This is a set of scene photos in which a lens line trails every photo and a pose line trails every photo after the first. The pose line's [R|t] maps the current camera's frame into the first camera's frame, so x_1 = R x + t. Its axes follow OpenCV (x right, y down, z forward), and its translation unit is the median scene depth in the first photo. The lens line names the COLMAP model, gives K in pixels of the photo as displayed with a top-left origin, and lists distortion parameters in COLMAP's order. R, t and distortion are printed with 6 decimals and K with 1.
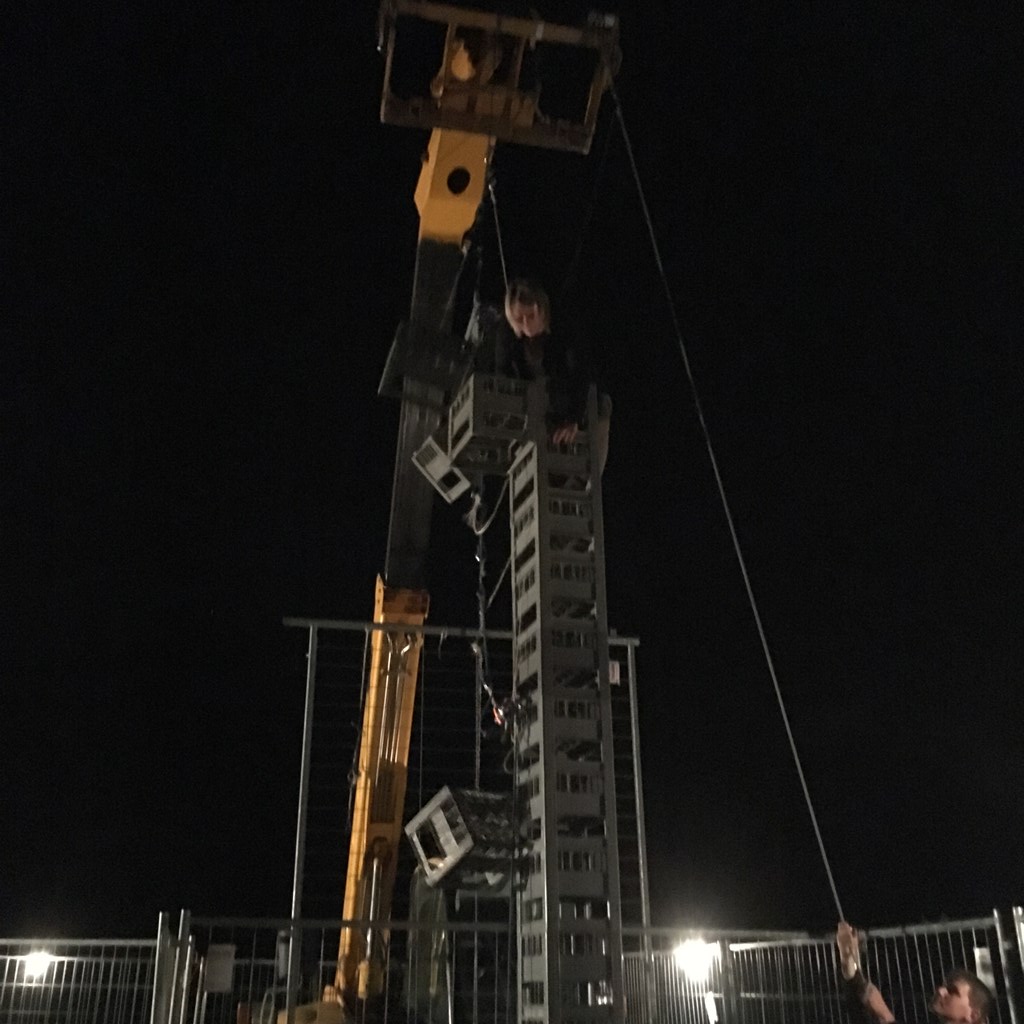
lens RADIAL K [[1172.6, 0, 508.7], [0, 1172.6, 510.2], [0, 0, 1]] dist [0.093745, -0.124646]
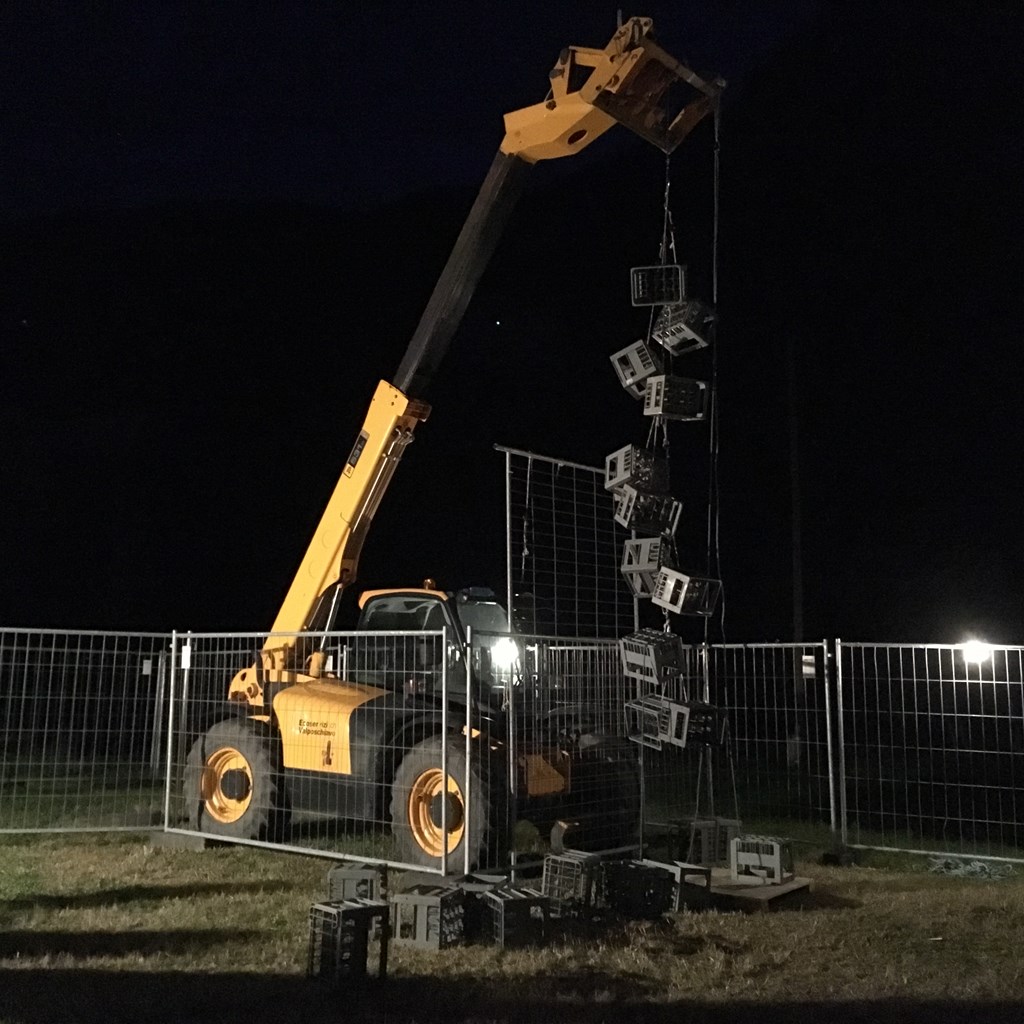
lens RADIAL K [[1172.6, 0, 508.7], [0, 1172.6, 510.2], [0, 0, 1]] dist [0.093745, -0.124646]
pose [[0.804435, 0.086146, 0.587761, -0.951530], [-0.230296, 0.957276, 0.174888, -0.086444], [-0.547584, -0.276045, 0.789906, -0.200400]]
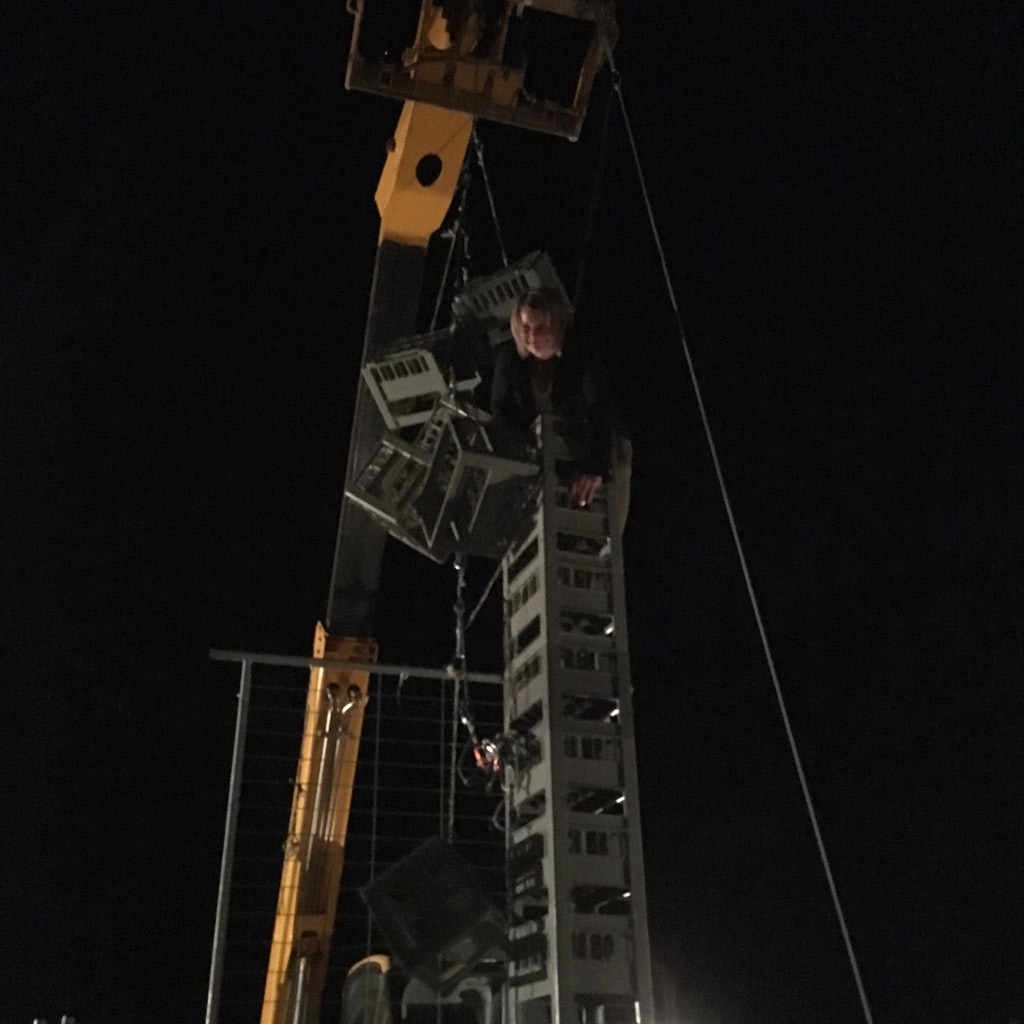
lens RADIAL K [[1172.6, 0, 508.7], [0, 1172.6, 510.2], [0, 0, 1]] dist [0.093745, -0.124646]
pose [[0.997594, 0.026496, 0.064057, -0.035248], [-0.021127, 0.996319, -0.083085, 0.052622], [-0.066023, 0.081531, 0.994482, 0.142587]]
